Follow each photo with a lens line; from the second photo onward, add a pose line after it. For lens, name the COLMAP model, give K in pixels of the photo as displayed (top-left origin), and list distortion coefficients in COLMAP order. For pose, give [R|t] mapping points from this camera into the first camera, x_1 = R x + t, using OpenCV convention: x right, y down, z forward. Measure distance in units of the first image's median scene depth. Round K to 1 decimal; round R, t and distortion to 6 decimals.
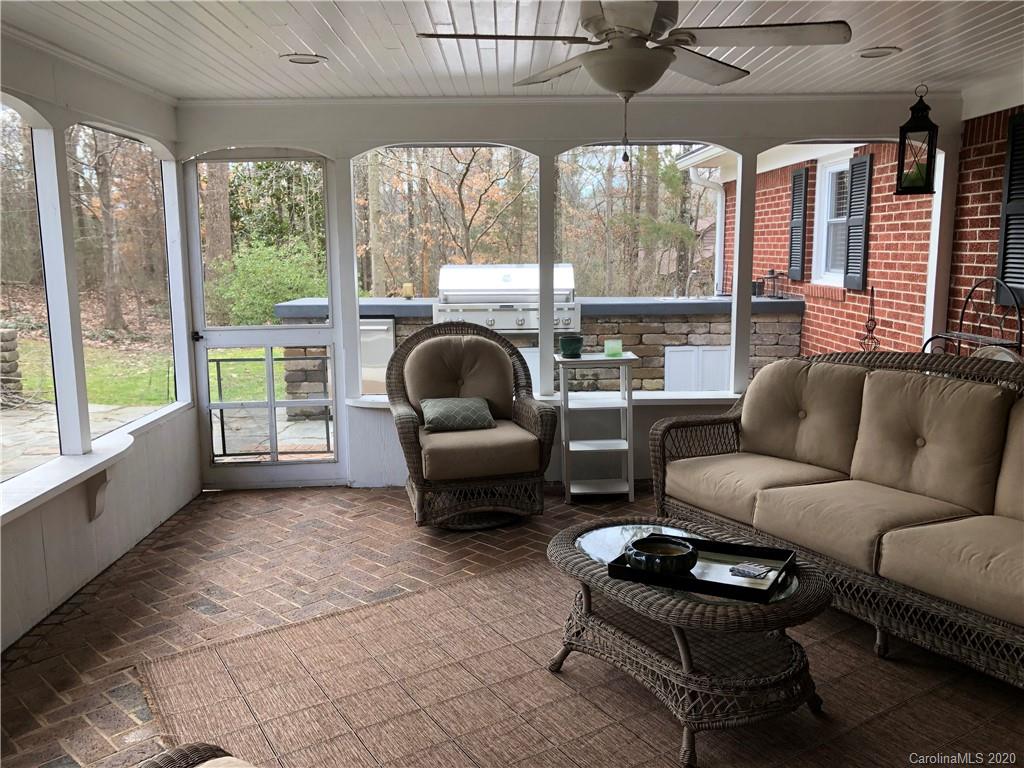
lens RADIAL K [[839.8, 0, 525.6], [0, 839.8, 383.3], [0, 0, 1]] dist [0.006078, 0.000191]
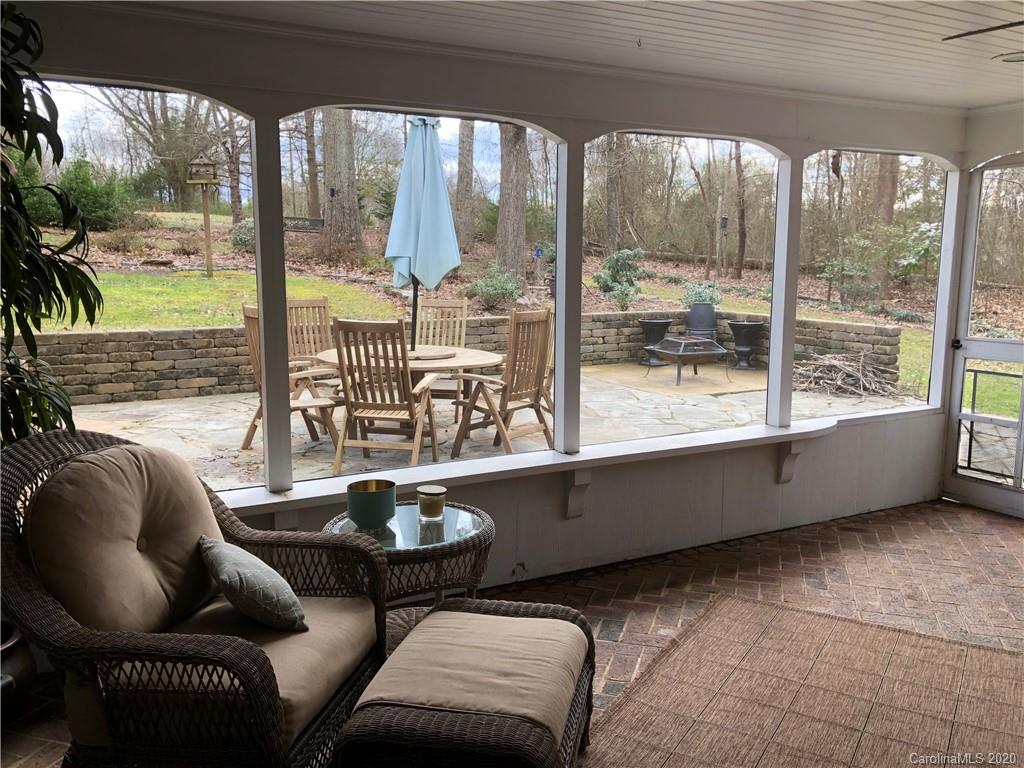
lens RADIAL K [[839.8, 0, 525.6], [0, 839.8, 383.3], [0, 0, 1]] dist [0.006078, 0.000191]
pose [[0.446090, 0.145135, -0.883142, 0.295506], [-0.149794, 0.984952, 0.086204, -0.021414], [0.882364, 0.093834, 0.461118, 0.096810]]
